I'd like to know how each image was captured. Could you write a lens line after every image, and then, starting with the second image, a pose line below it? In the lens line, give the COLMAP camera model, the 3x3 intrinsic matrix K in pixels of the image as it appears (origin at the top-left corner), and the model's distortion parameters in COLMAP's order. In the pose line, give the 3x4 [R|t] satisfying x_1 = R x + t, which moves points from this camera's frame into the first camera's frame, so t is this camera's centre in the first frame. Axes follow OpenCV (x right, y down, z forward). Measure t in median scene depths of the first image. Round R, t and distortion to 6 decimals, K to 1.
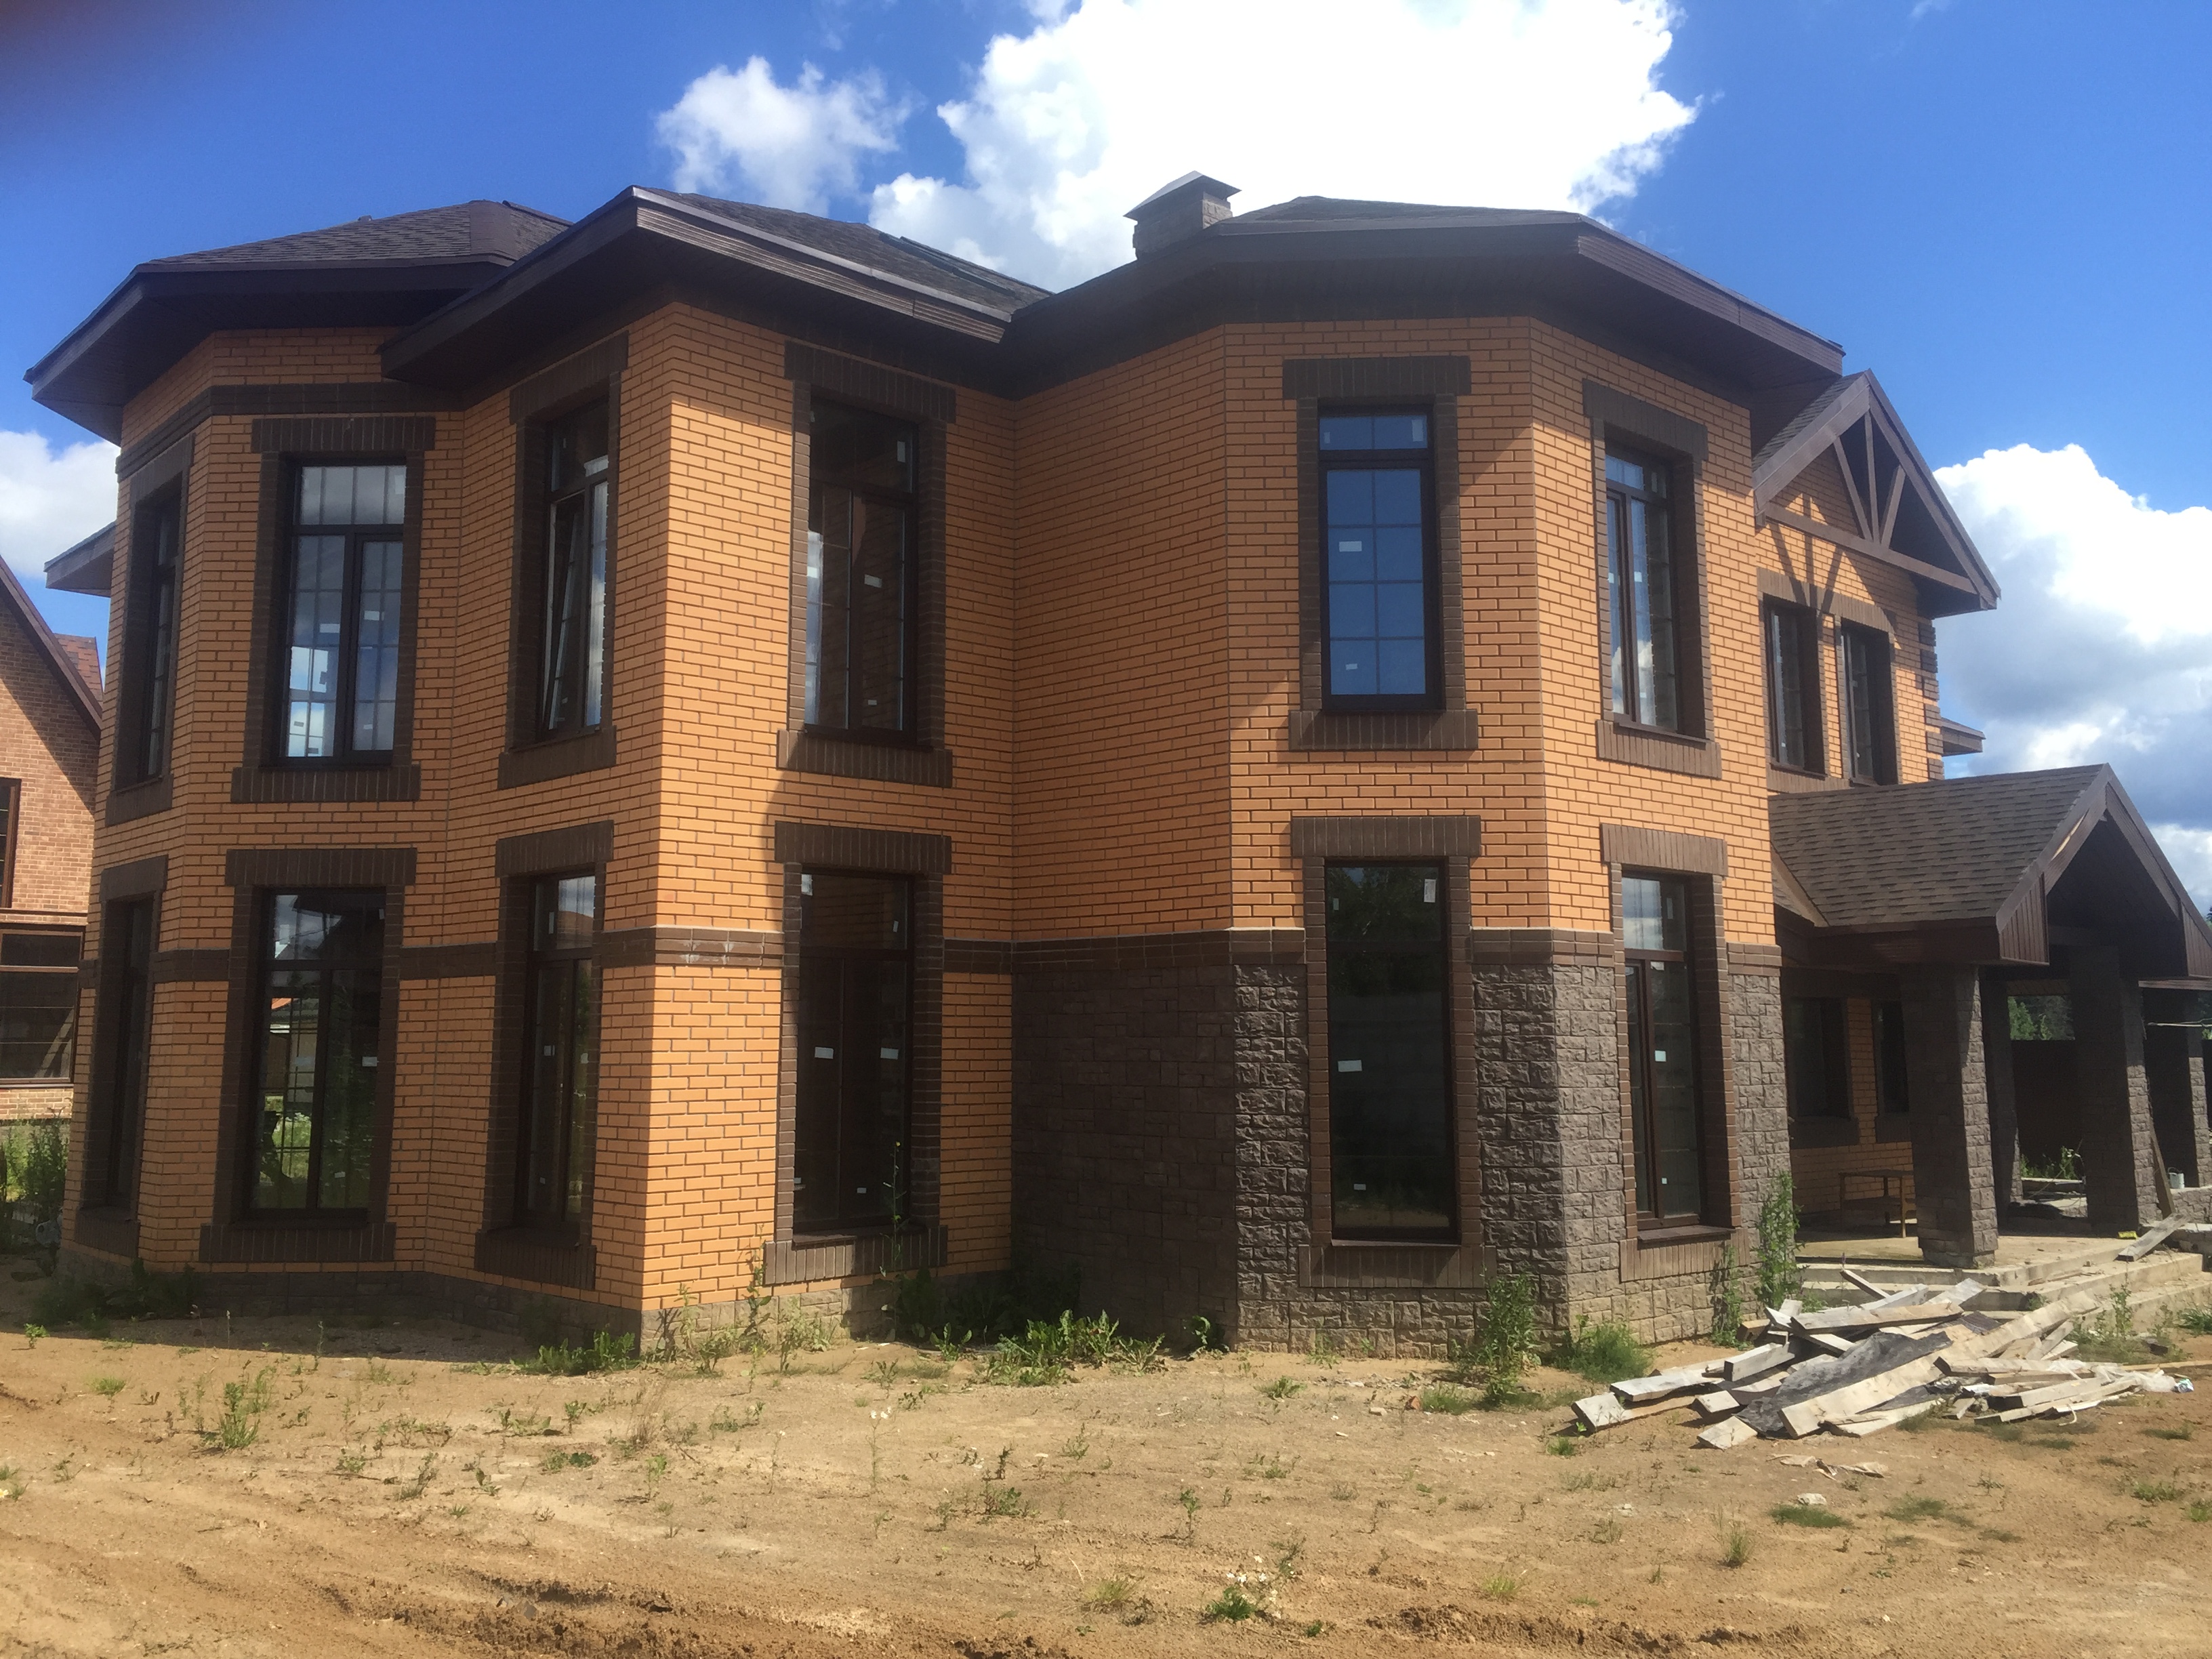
lens RADIAL K [[1895.0, 0, 1088.2], [0, 1895.0, 772.0], [0, 0, 1]] dist [0.017661, -0.018651]
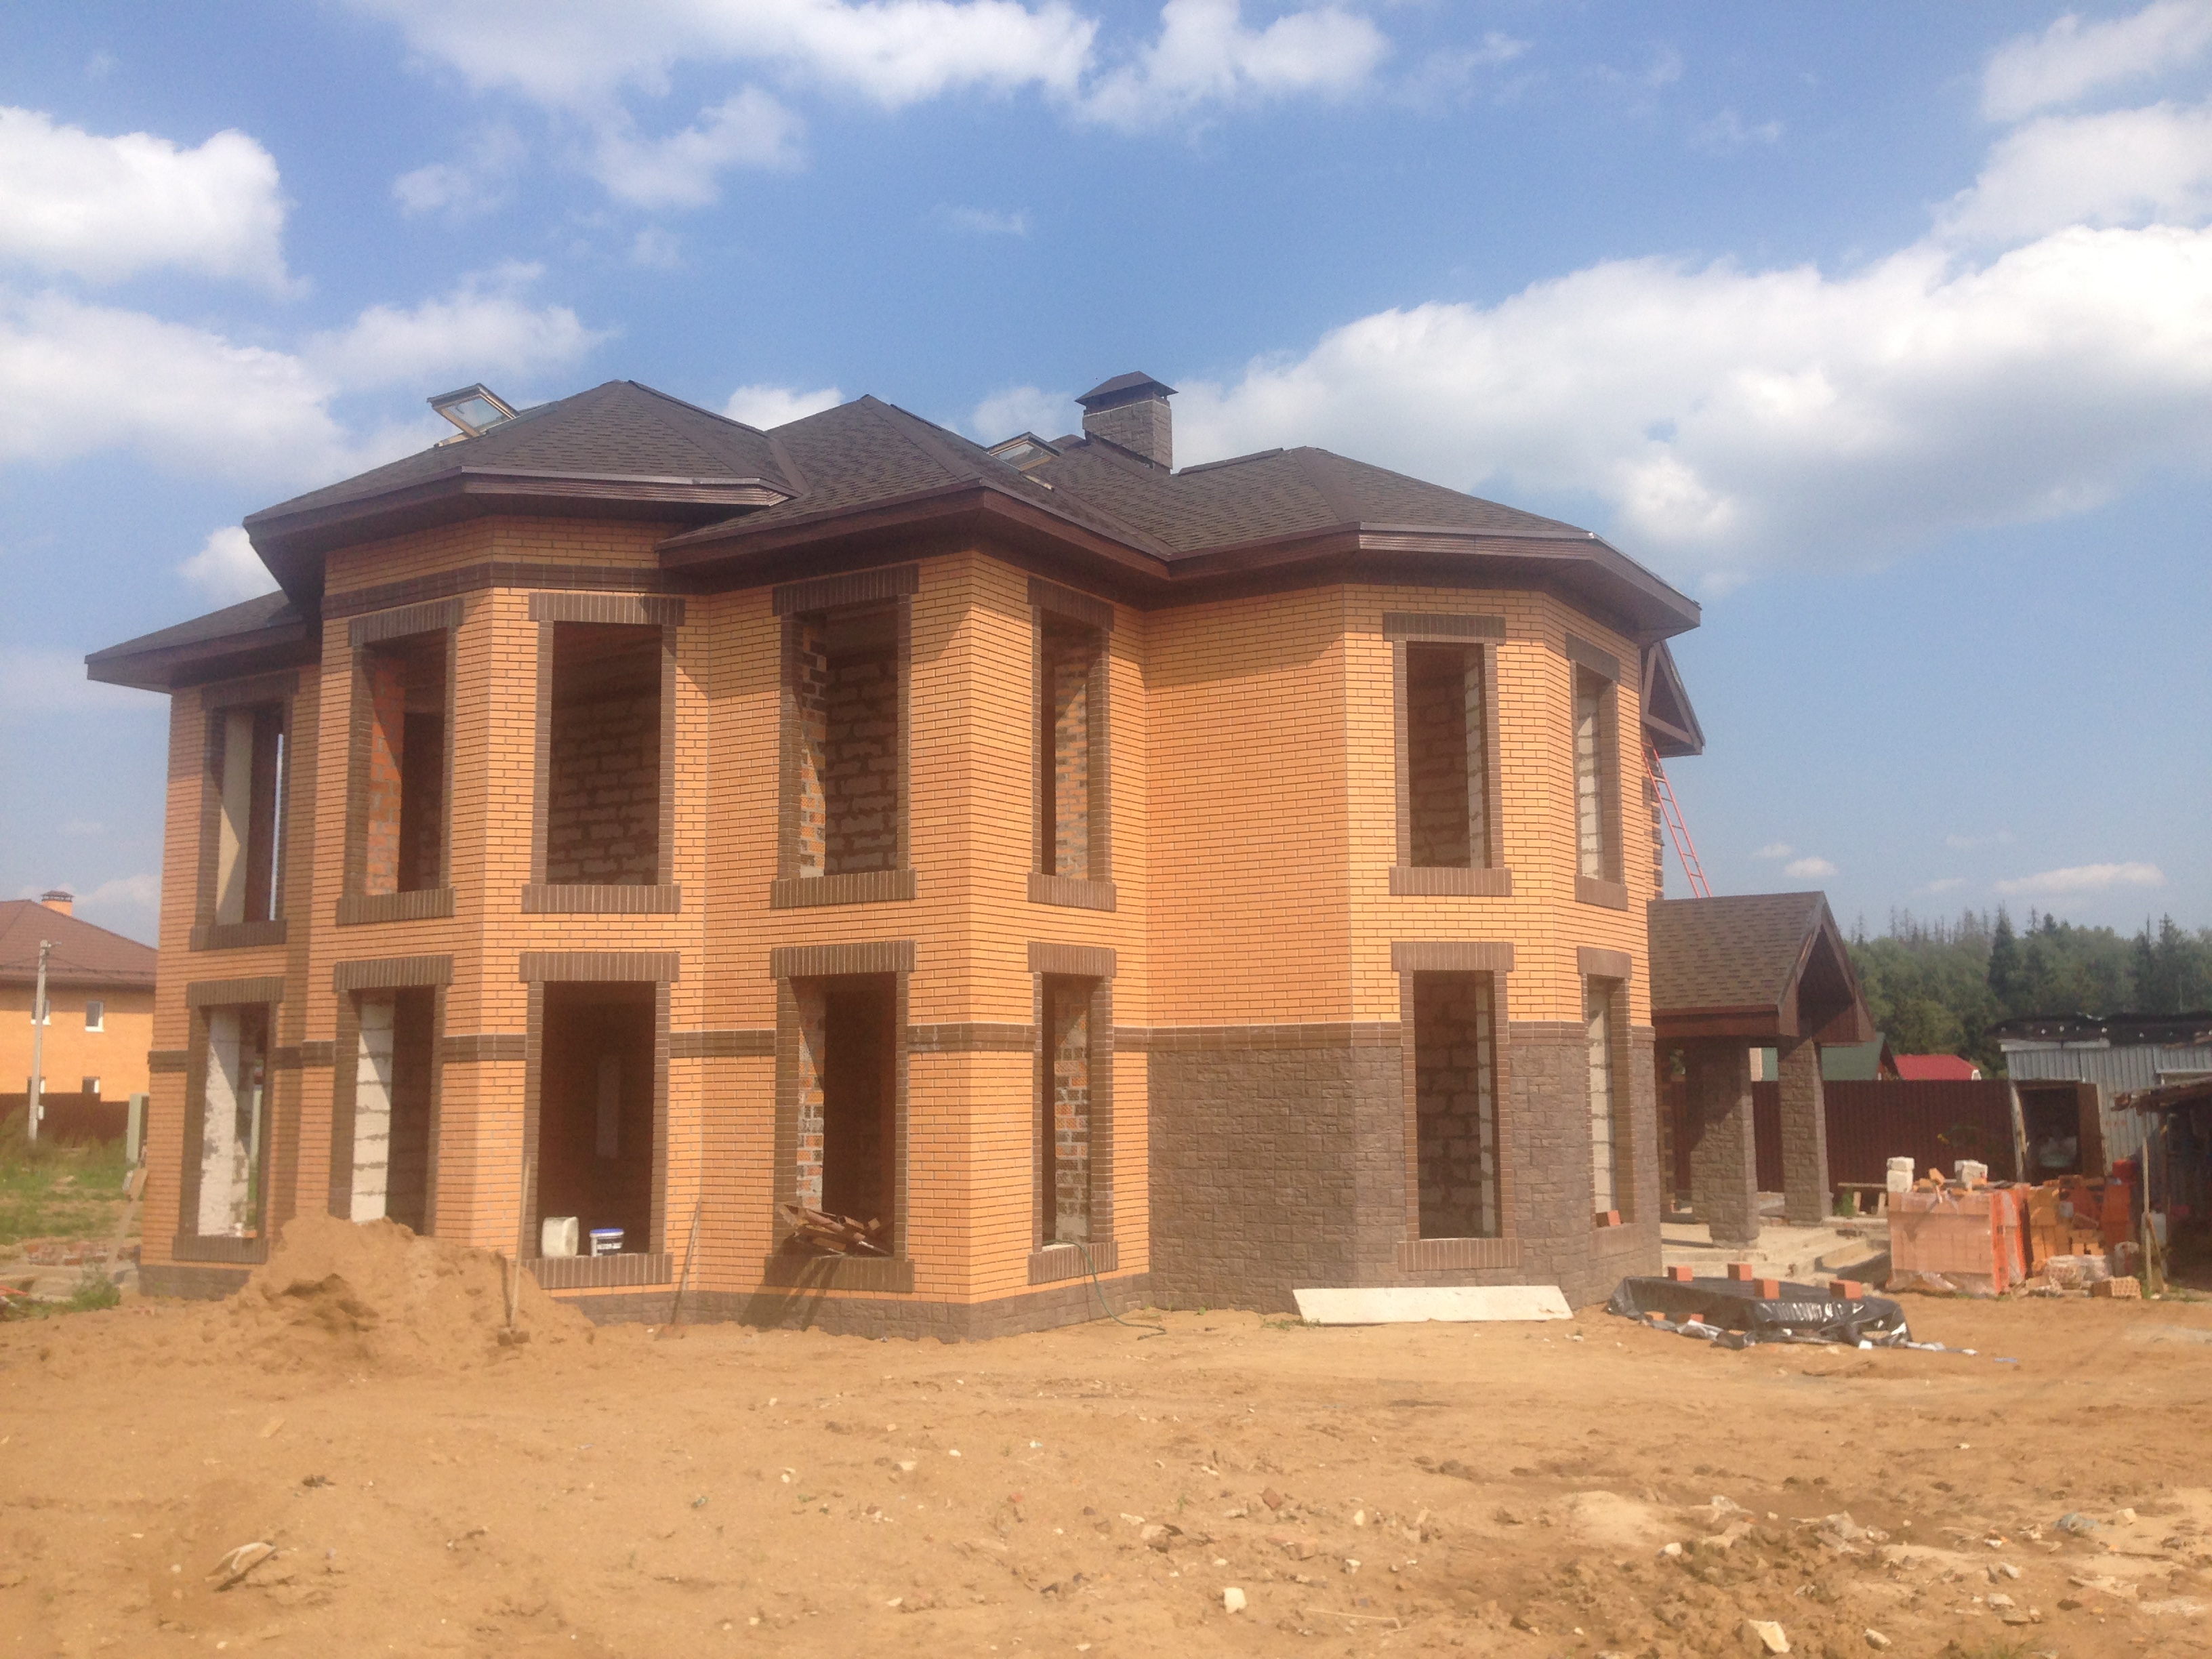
lens RADIAL K [[2050.8, 0, 1105.9], [0, 2050.8, 823.2], [0, 0, 1]] dist [-0.009500, 0.000000]
pose [[0.961274, 0.024281, 0.274522, -0.457577], [-0.028375, 0.999537, 0.010954, -0.066618], [-0.274129, -0.018320, 0.961518, -0.360790]]
